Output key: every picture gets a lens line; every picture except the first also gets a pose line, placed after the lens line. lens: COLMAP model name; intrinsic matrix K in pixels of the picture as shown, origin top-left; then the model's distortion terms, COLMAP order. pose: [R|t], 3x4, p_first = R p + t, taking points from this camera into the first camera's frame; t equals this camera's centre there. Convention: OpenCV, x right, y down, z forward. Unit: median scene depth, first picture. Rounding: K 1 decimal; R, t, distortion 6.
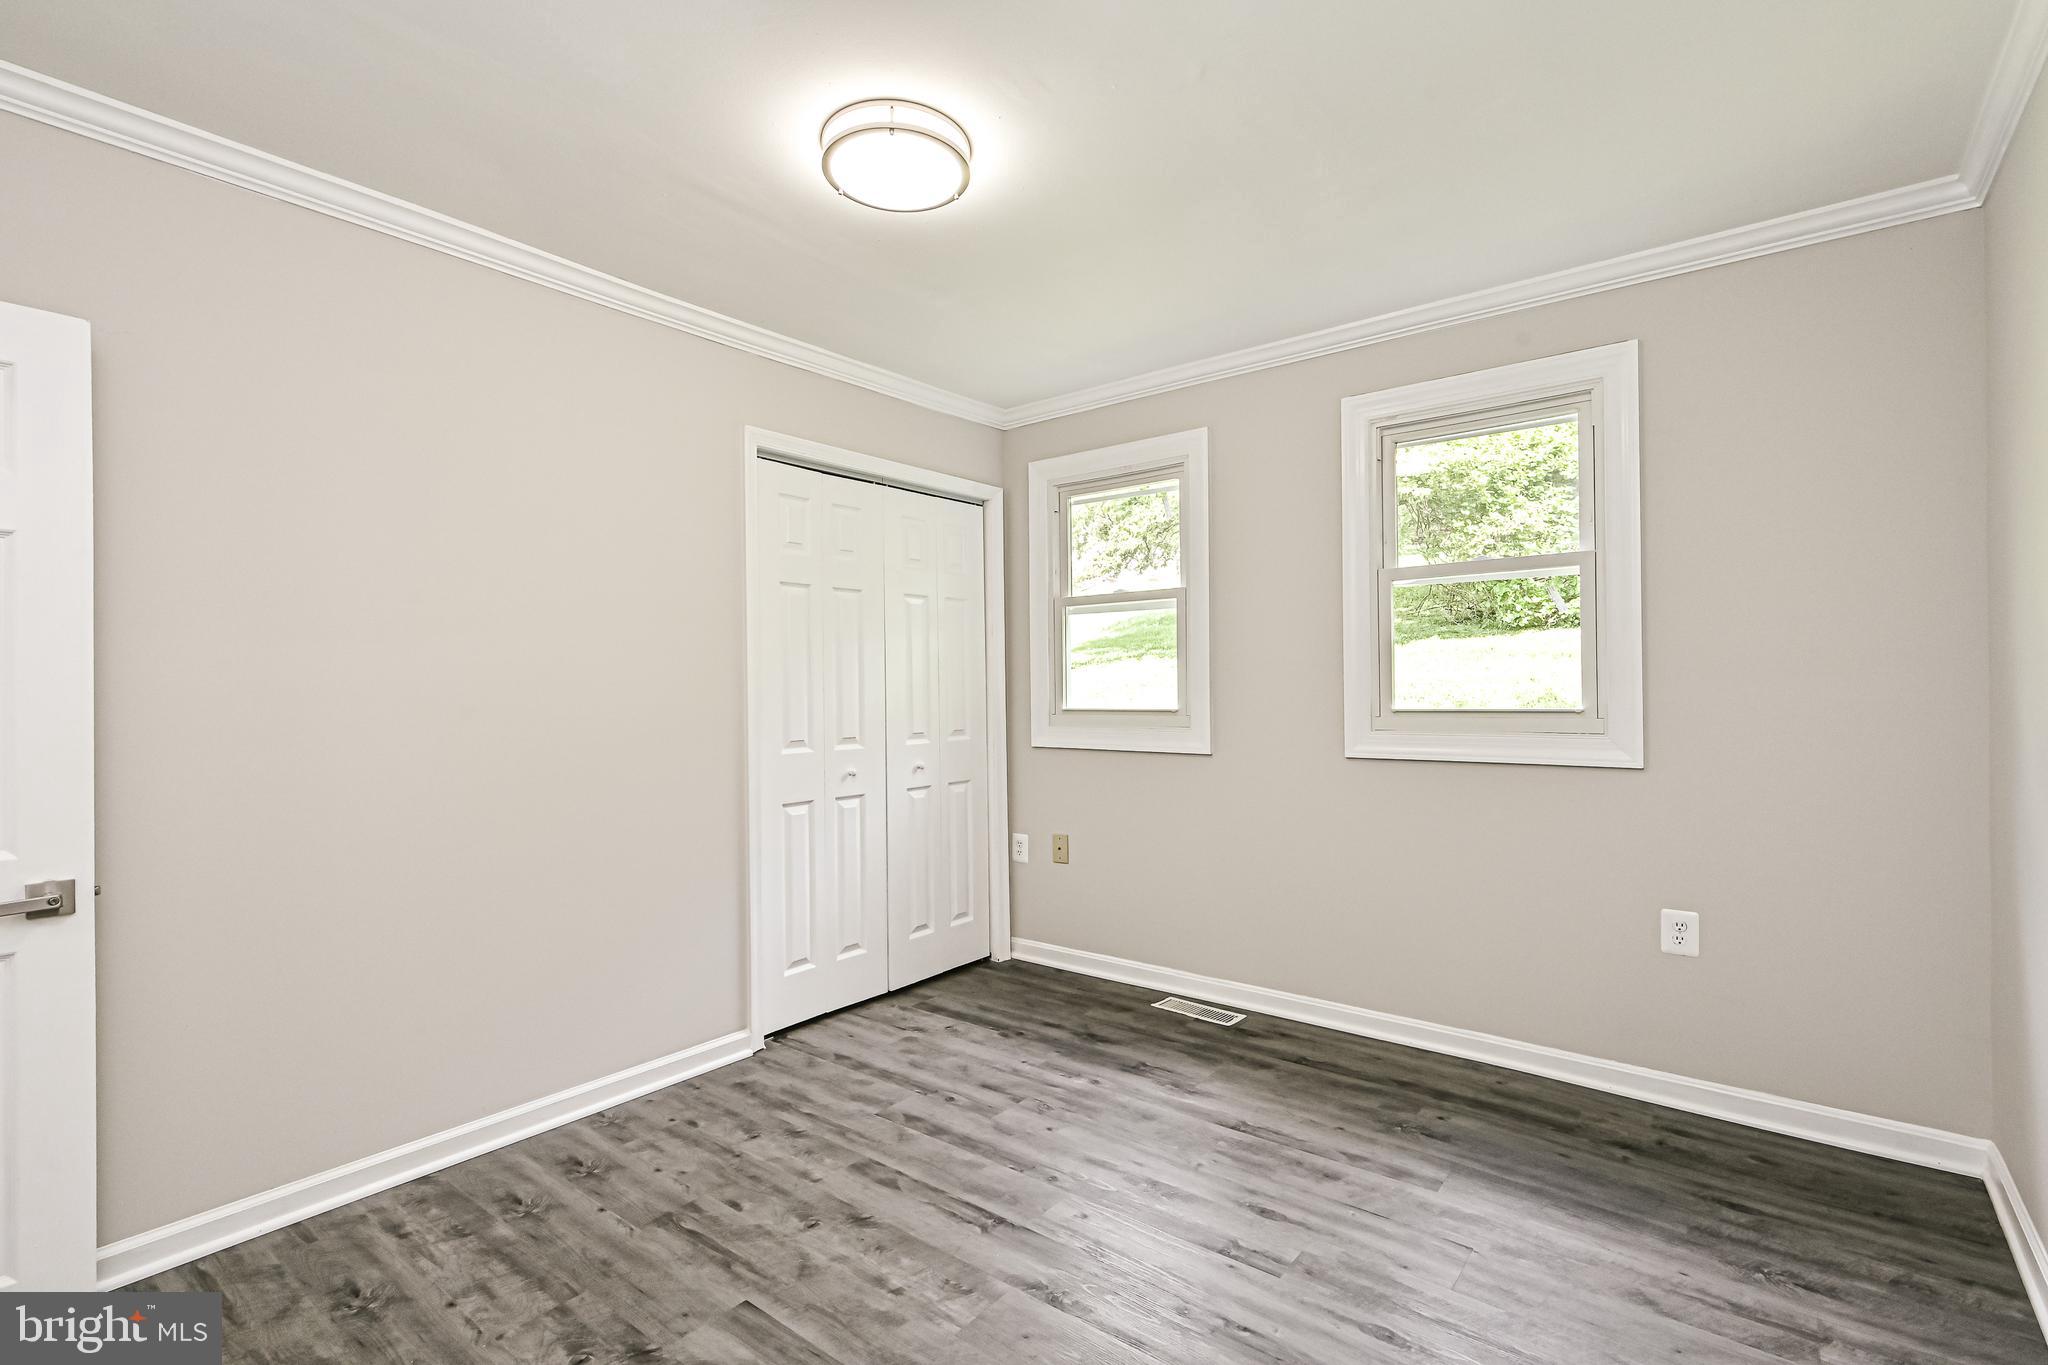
lens RADIAL K [[920.4, 0, 1021.5], [0, 920.4, 683.4], [0, 0, 1]] dist [0.000481, -0.000660]
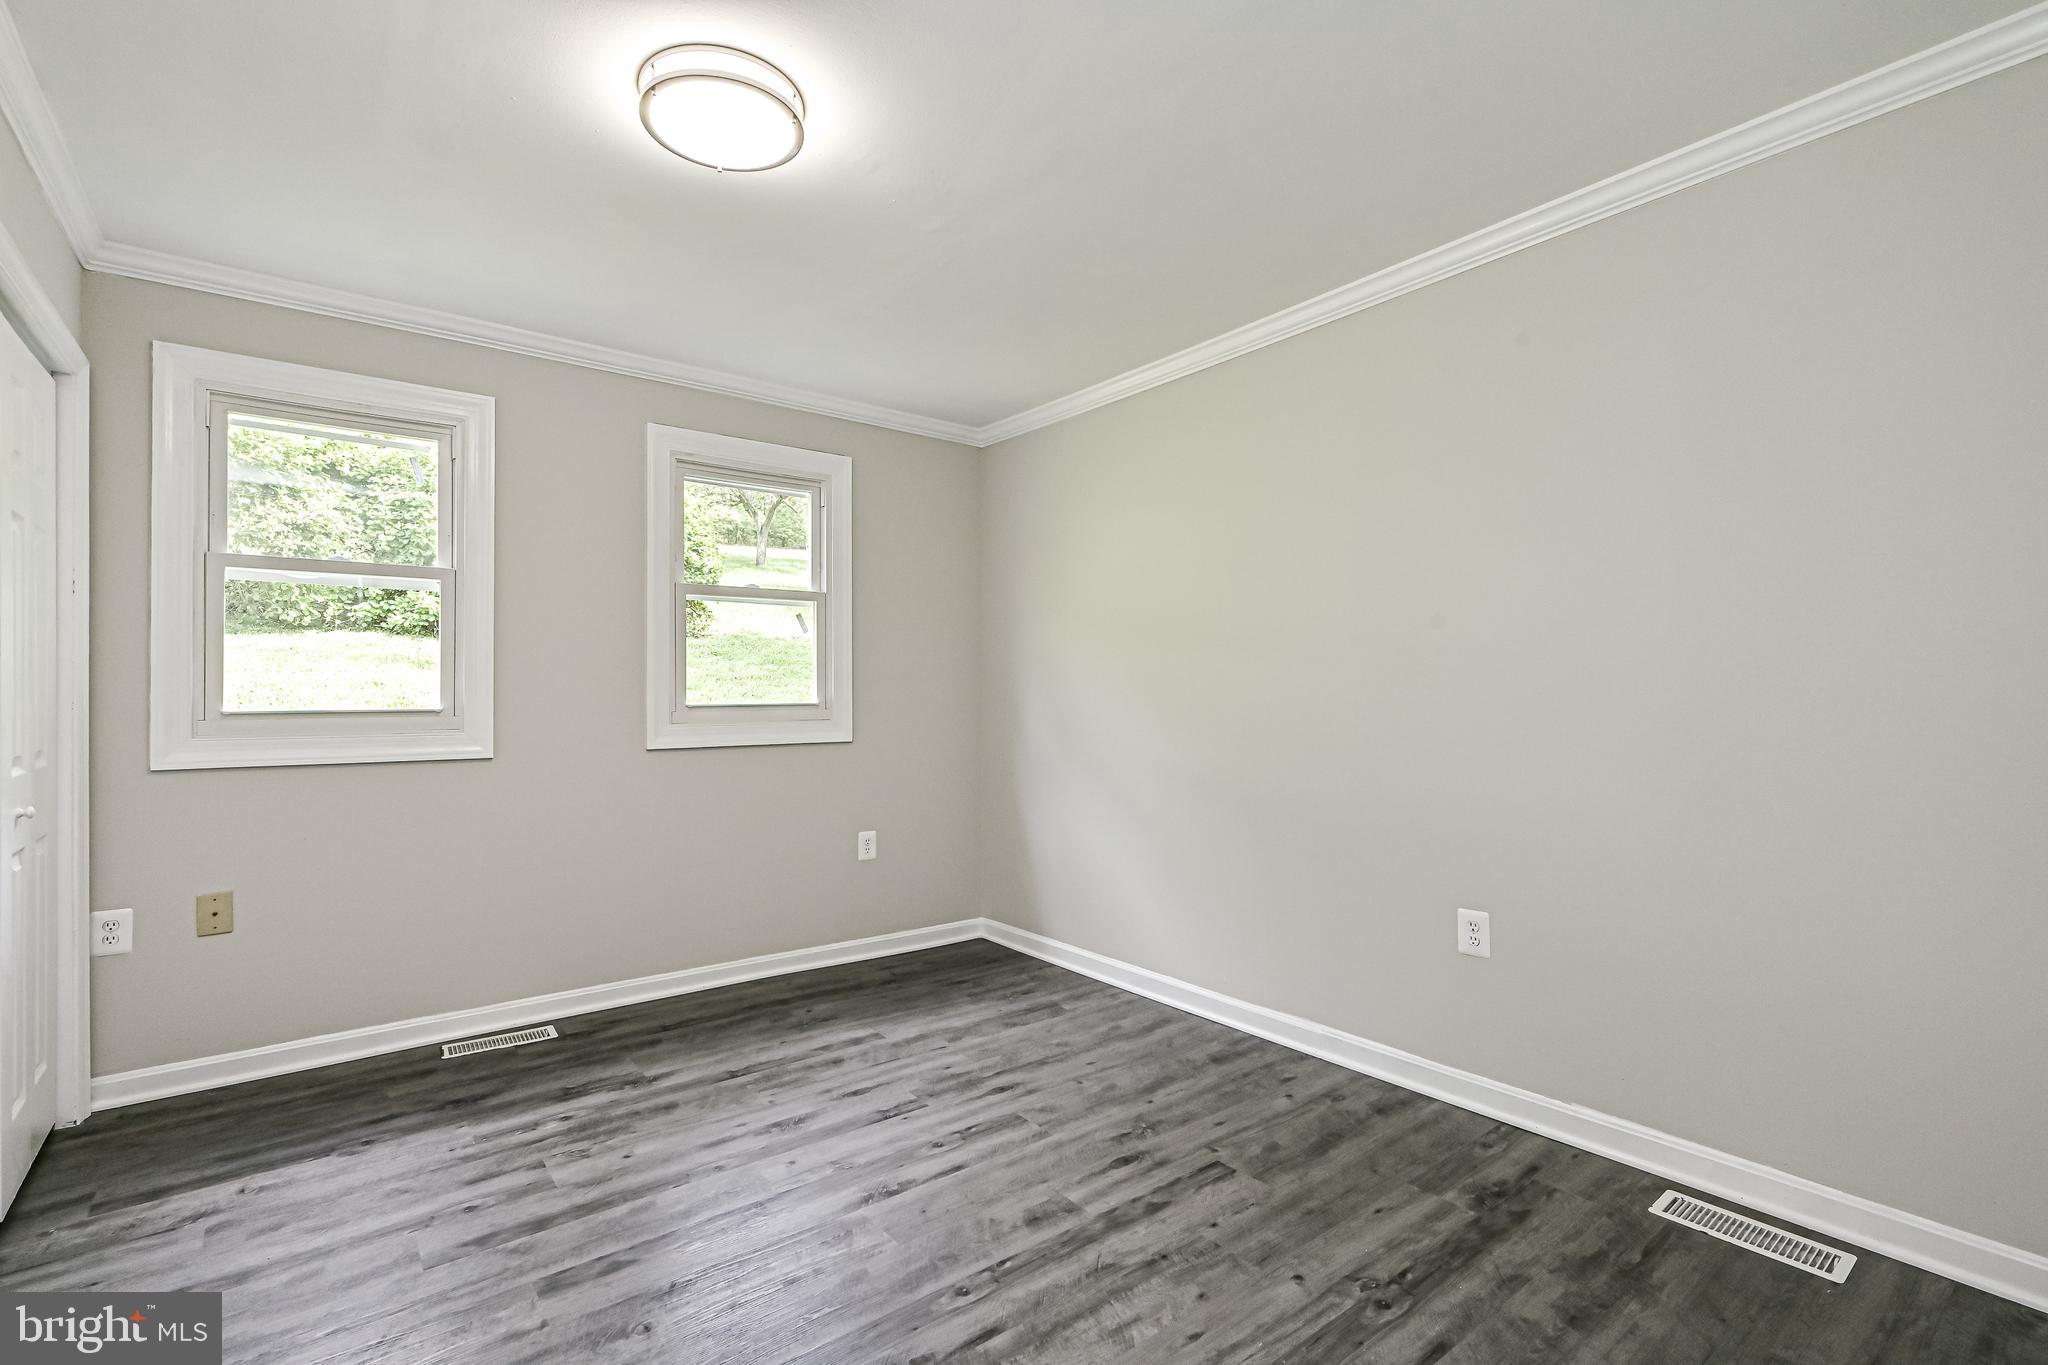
lens RADIAL K [[920.4, 0, 1022.0], [0, 920.4, 680.2], [0, 0, 1]] dist [0.000481, -0.000660]
pose [[0.242554, 0.020295, 0.969926, -0.608528], [-0.007728, 0.999790, -0.018987, 0.014747], [-0.970107, -0.002890, 0.242660, 0.303544]]
